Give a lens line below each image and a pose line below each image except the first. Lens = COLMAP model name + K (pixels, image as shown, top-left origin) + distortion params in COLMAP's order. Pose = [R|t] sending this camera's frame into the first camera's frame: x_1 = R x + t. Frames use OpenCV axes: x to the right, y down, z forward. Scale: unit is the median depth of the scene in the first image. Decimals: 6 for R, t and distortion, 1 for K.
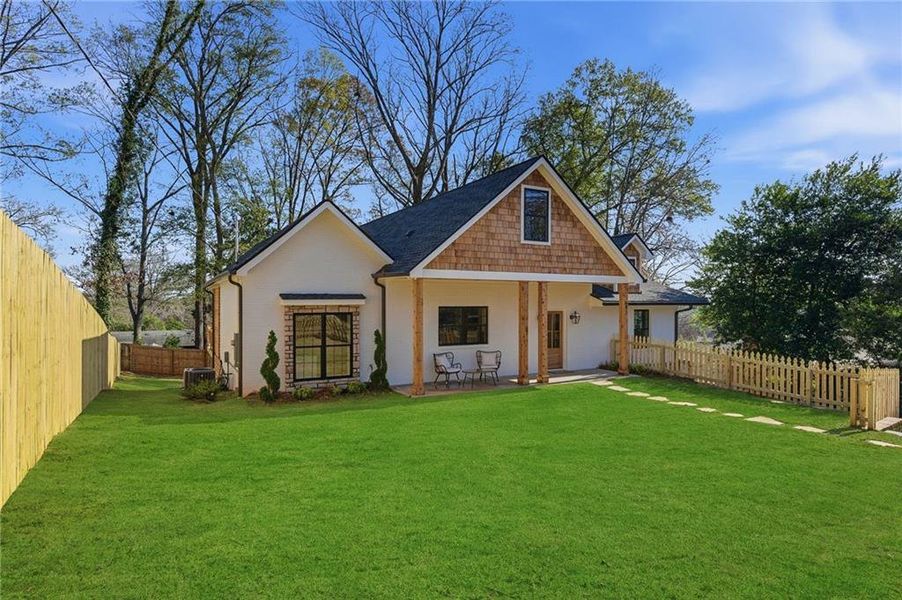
lens RADIAL K [[490.6, 0, 449.9], [0, 490.6, 305.1], [0, 0, 1]] dist [-0.000573, 0.000035]
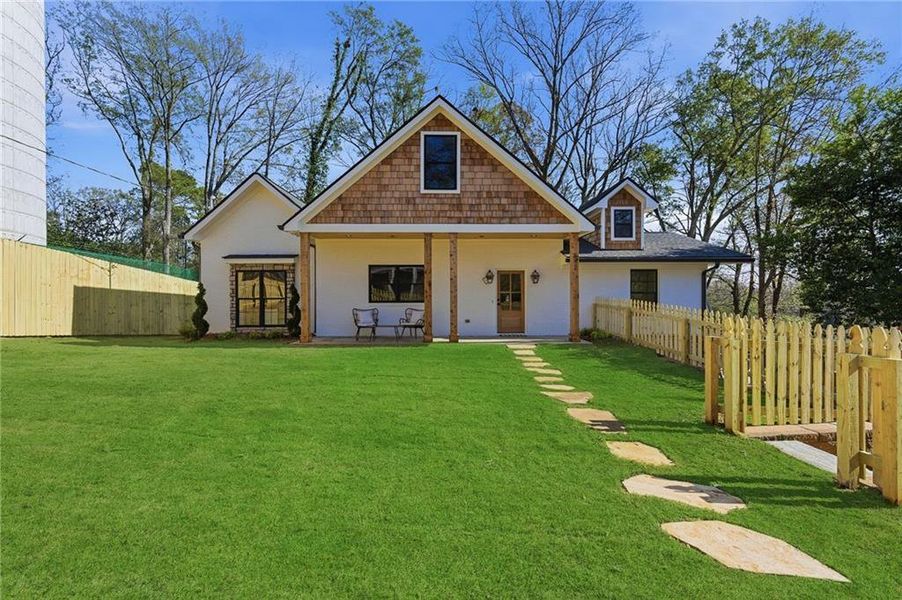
lens RADIAL K [[396.1, 0, 451.0], [0, 396.1, 300.0], [0, 0, 1]] dist [-0.008973, 0.000589]
pose [[0.890620, 0.001621, -0.454746, 0.529966], [0.000321, 0.999991, 0.004193, 0.076069], [0.454749, -0.003880, 0.890611, 0.329329]]
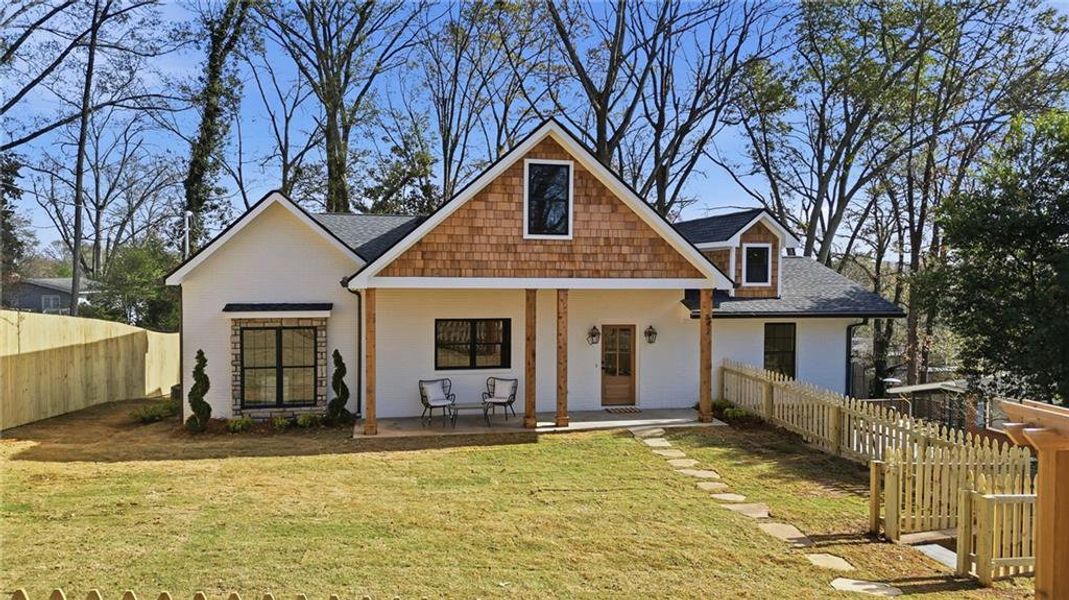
lens RADIAL K [[718.6, 0, 534.5], [0, 718.6, 300.0], [0, 0, 1]] dist [0.075724, -0.097222]
pose [[0.959575, 0.015091, -0.281048, 0.454236], [-0.007702, 0.999596, 0.027374, -0.060688], [0.281348, -0.024103, 0.959303, -0.044903]]
